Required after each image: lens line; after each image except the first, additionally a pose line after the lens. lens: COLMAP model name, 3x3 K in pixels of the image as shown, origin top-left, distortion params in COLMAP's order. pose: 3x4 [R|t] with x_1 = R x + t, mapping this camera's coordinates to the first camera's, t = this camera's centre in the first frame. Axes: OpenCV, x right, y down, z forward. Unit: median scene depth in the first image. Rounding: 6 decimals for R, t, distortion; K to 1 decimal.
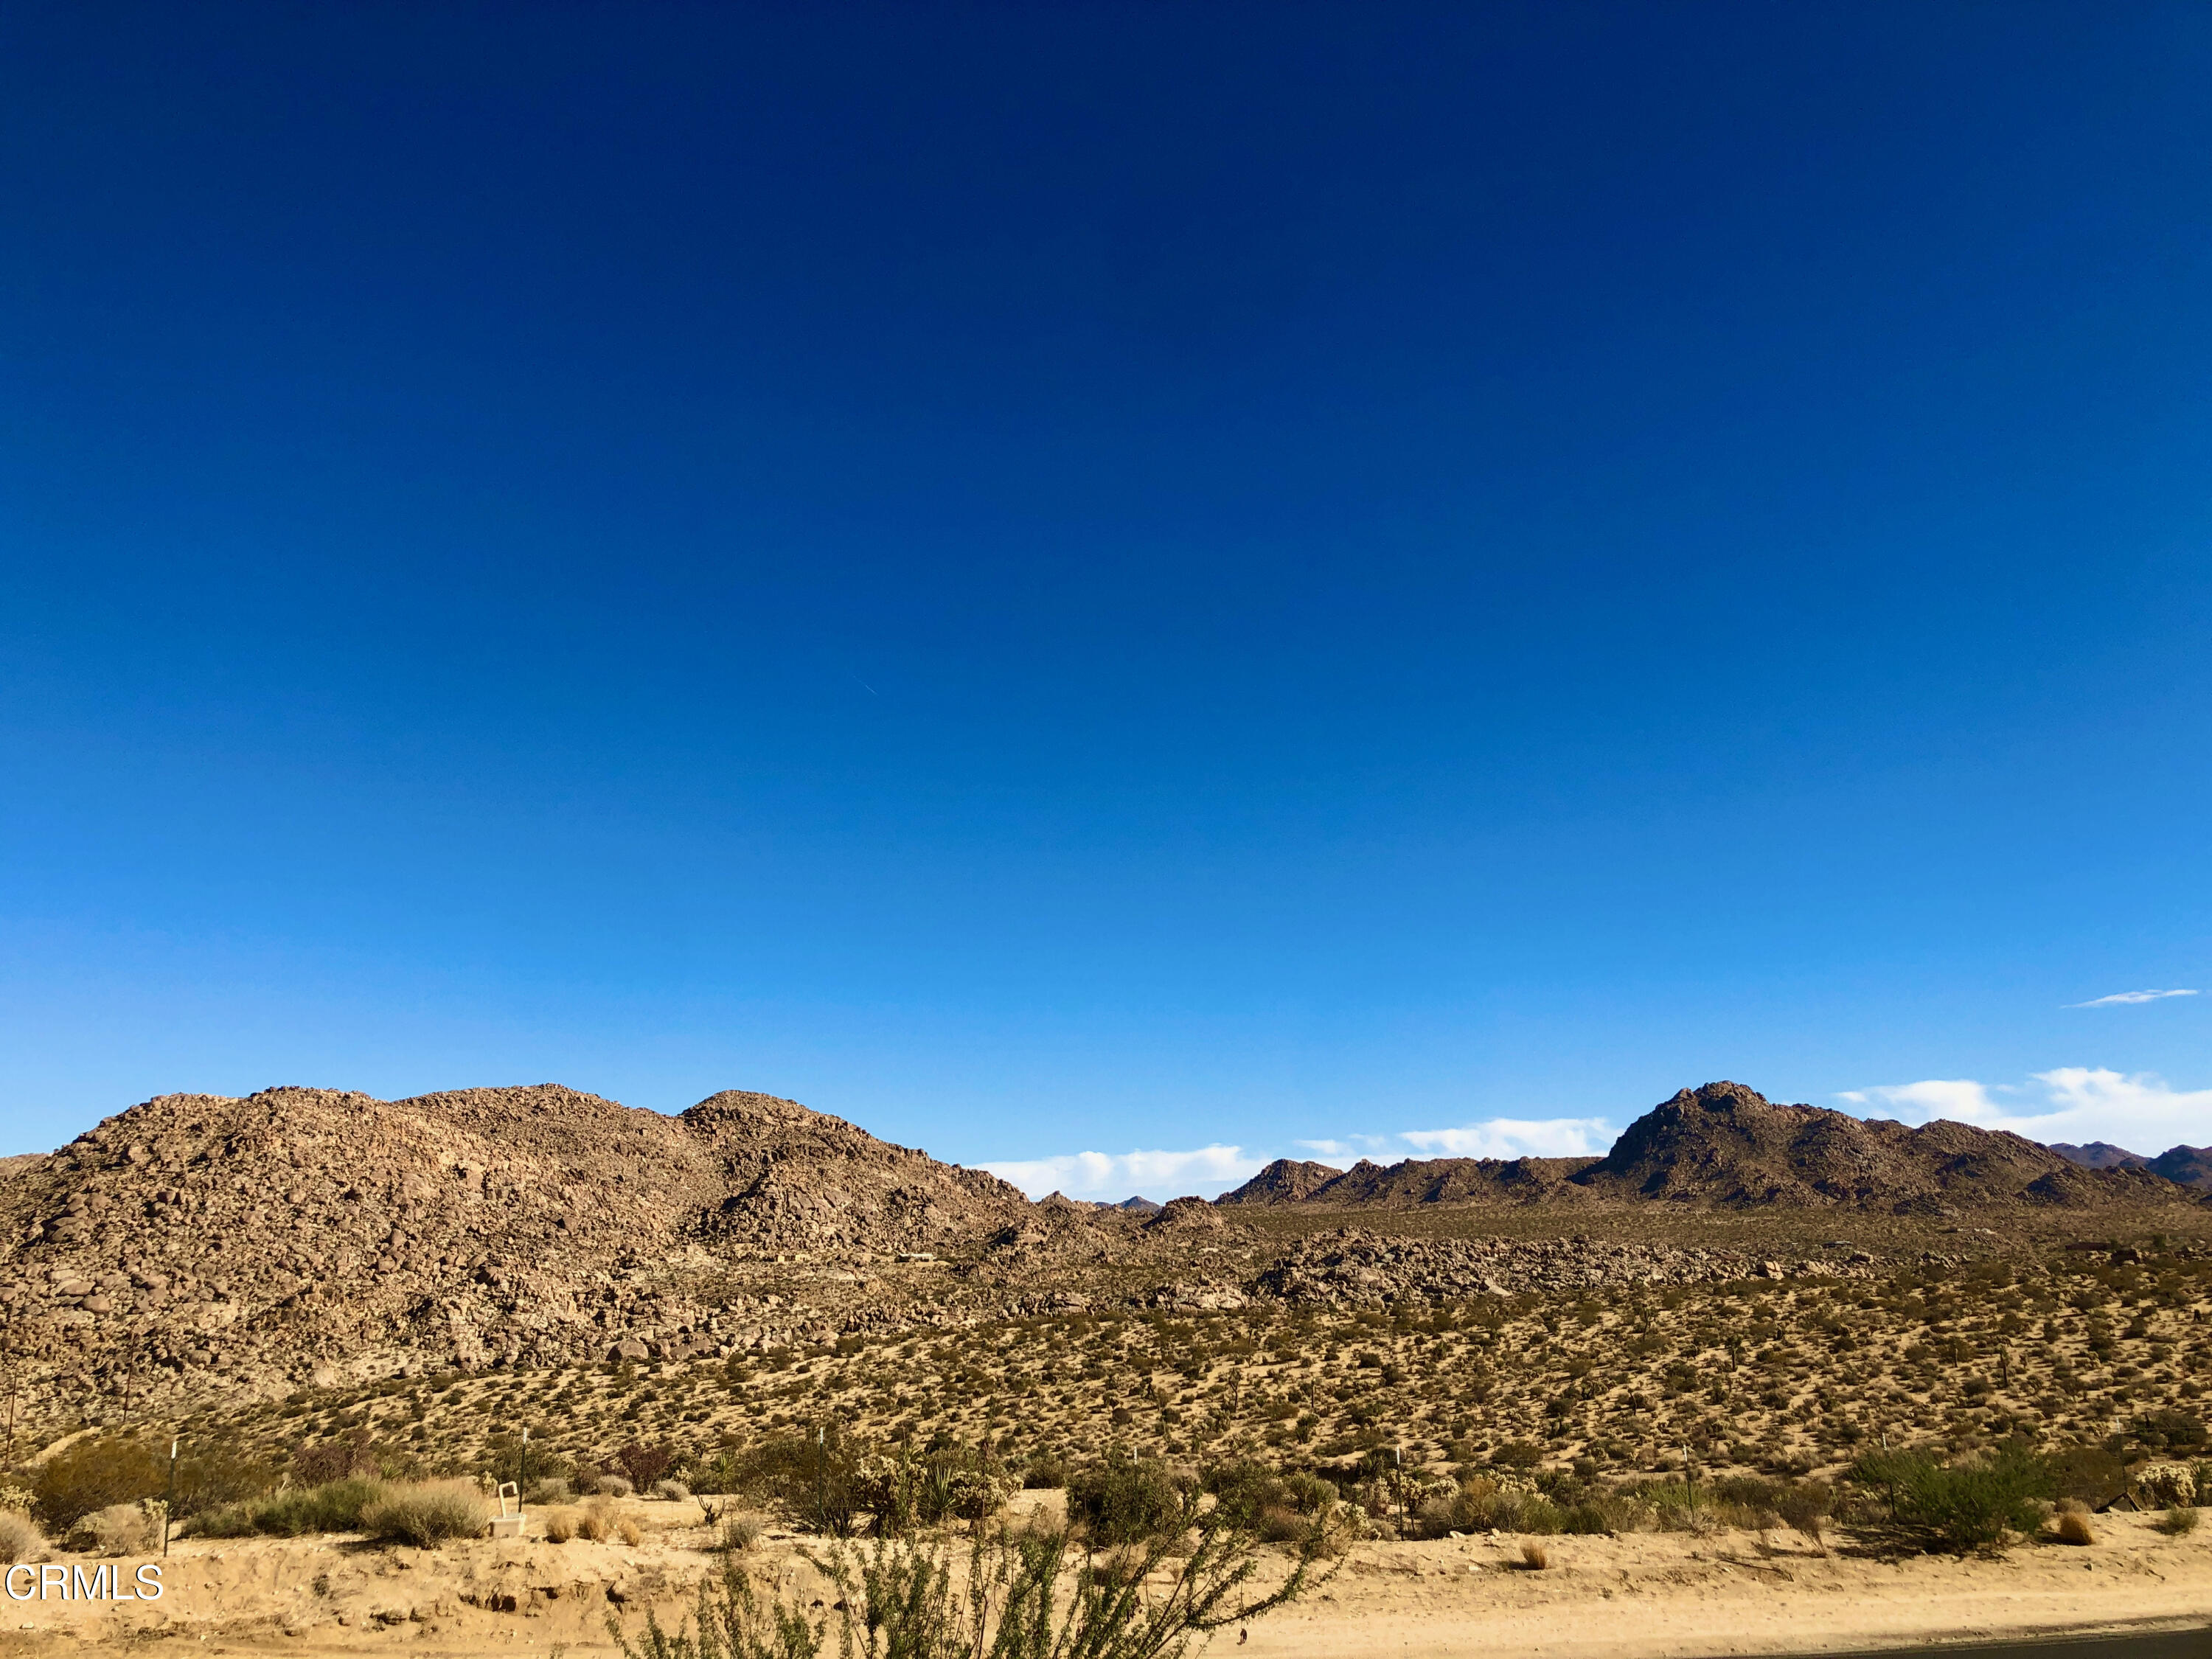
lens RADIAL K [[1833.1, 0, 1097.2], [0, 1833.1, 846.3], [0, 0, 1]] dist [0.016070, -0.010710]
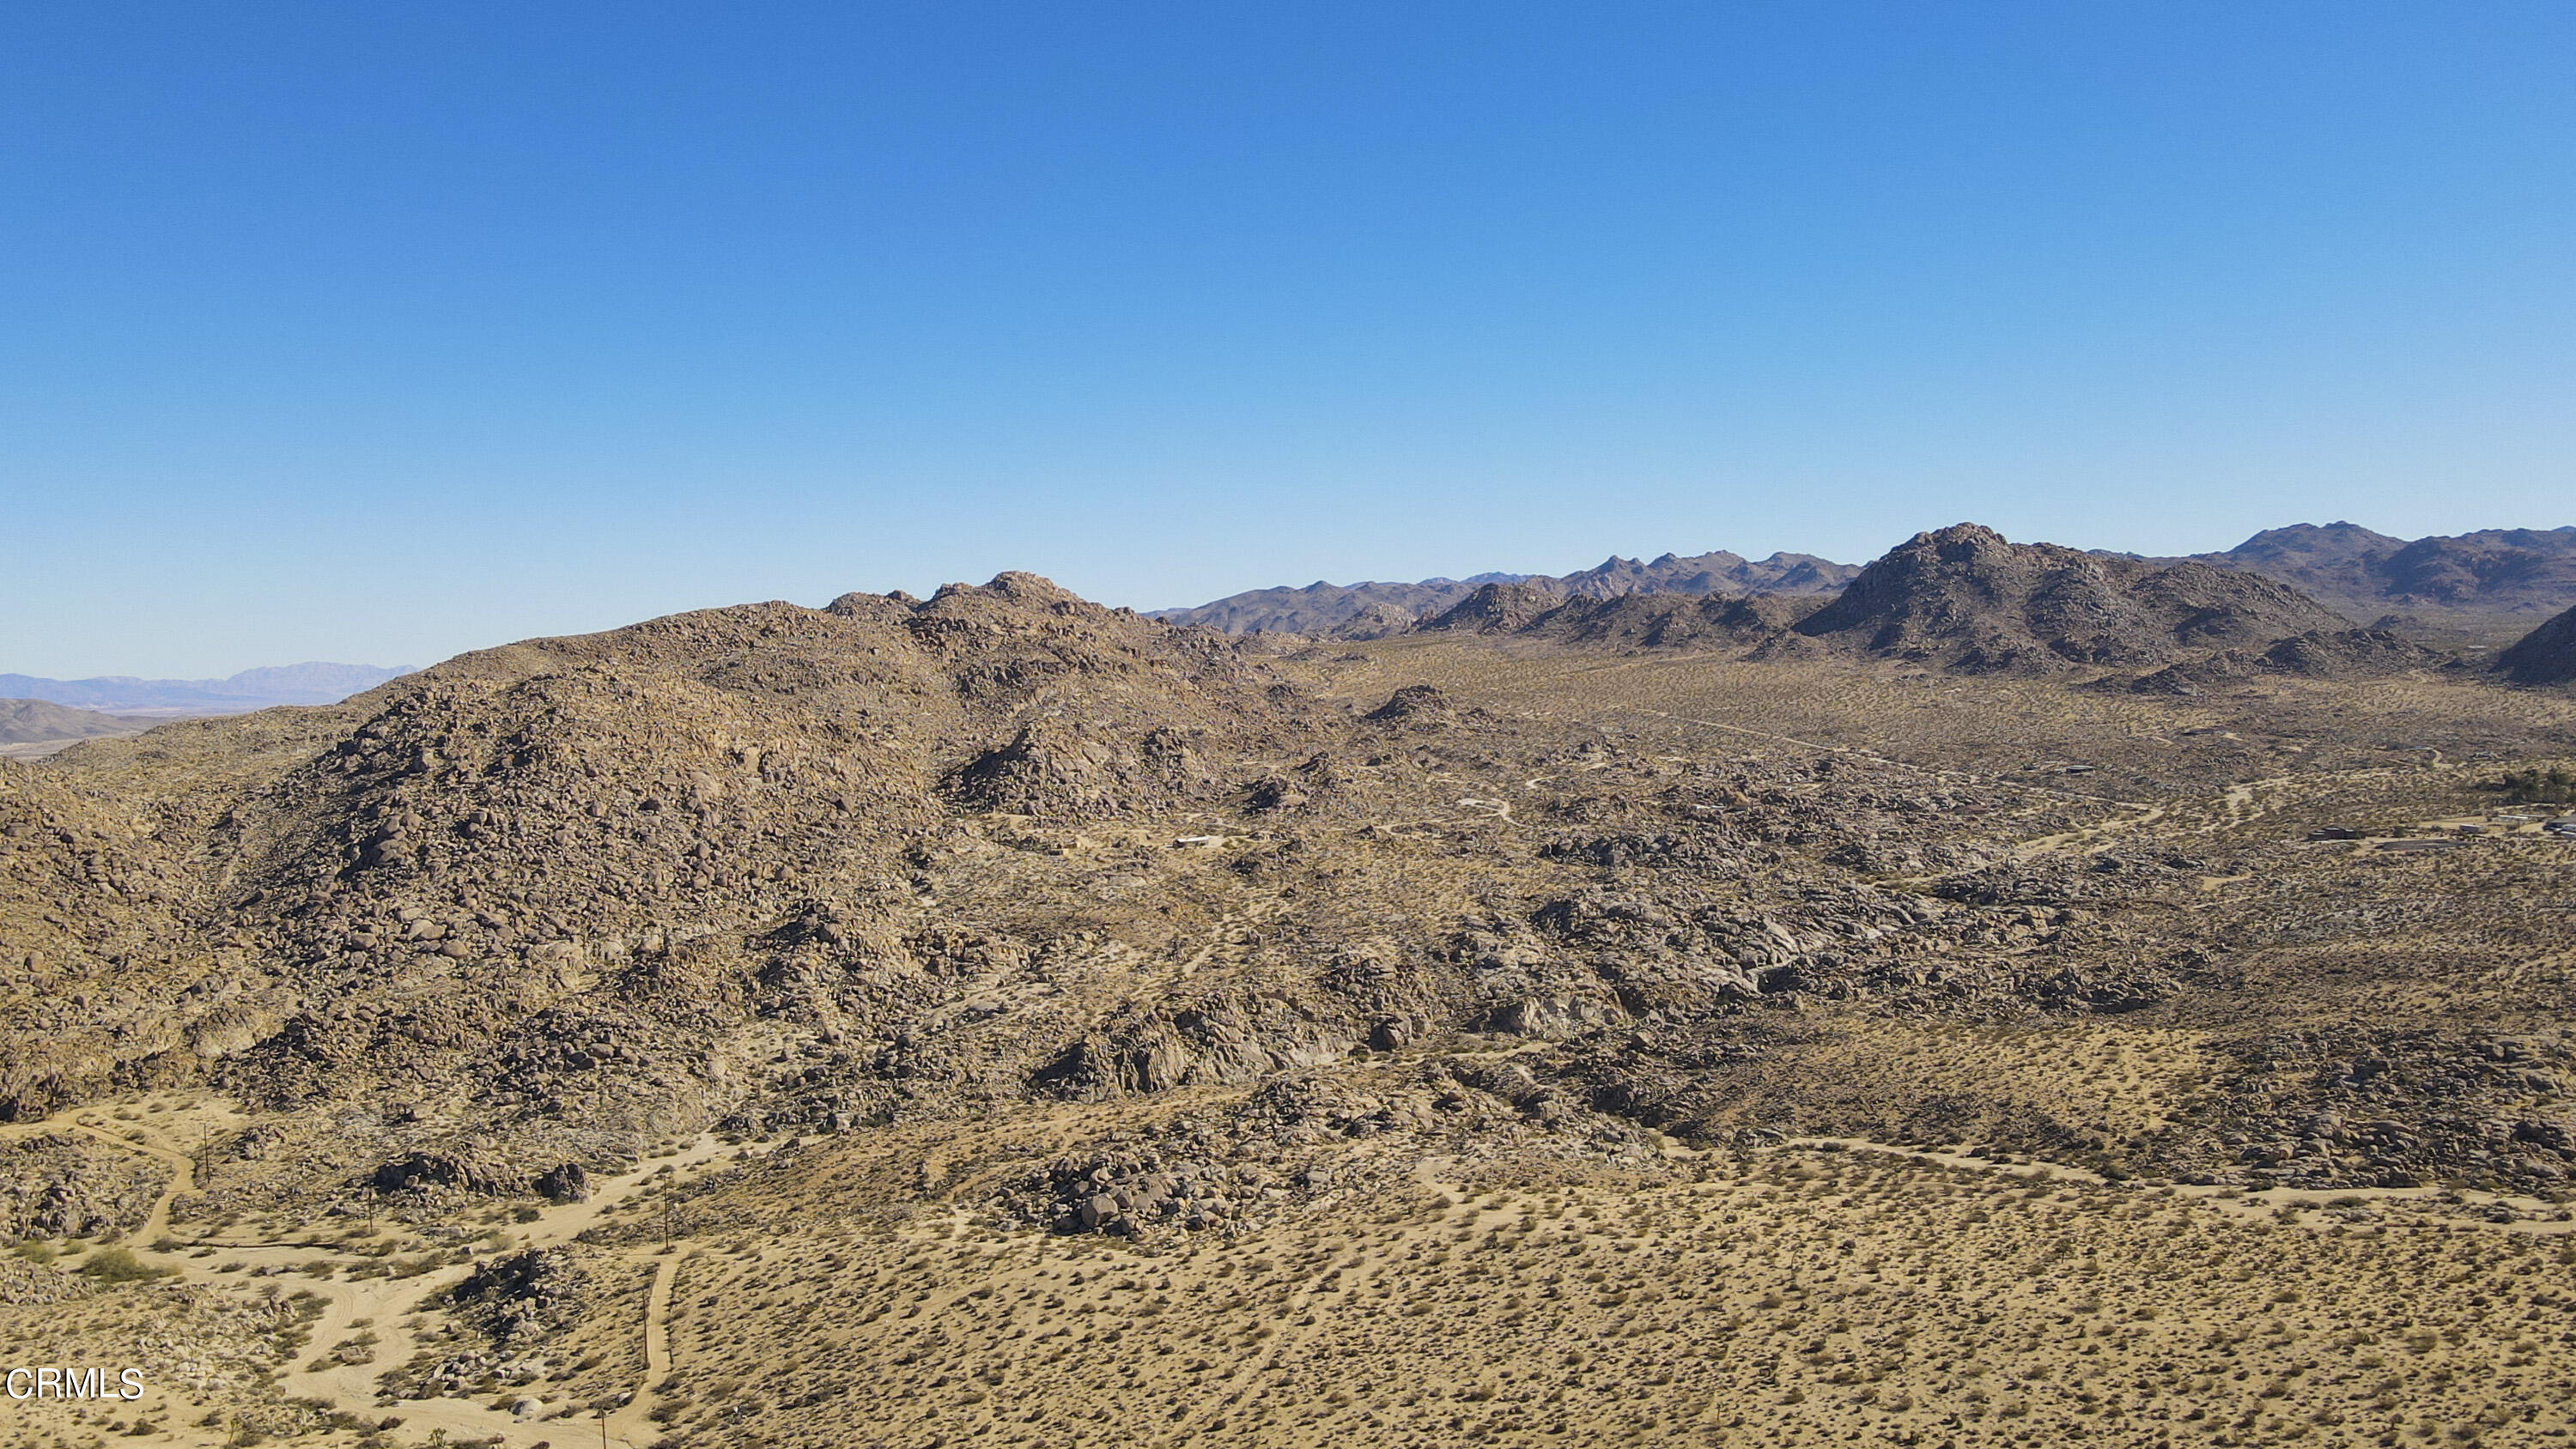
lens RADIAL K [[2000.8, 0, 1259.6], [0, 2000.8, 709.2], [0, 0, 1]] dist [-0.011783, 0.038106]
pose [[0.999919, -0.012737, 0.000277, -0.056295], [0.012171, 0.961451, 0.274706, -0.143865], [-0.003766, -0.274680, 0.961528, -0.054261]]
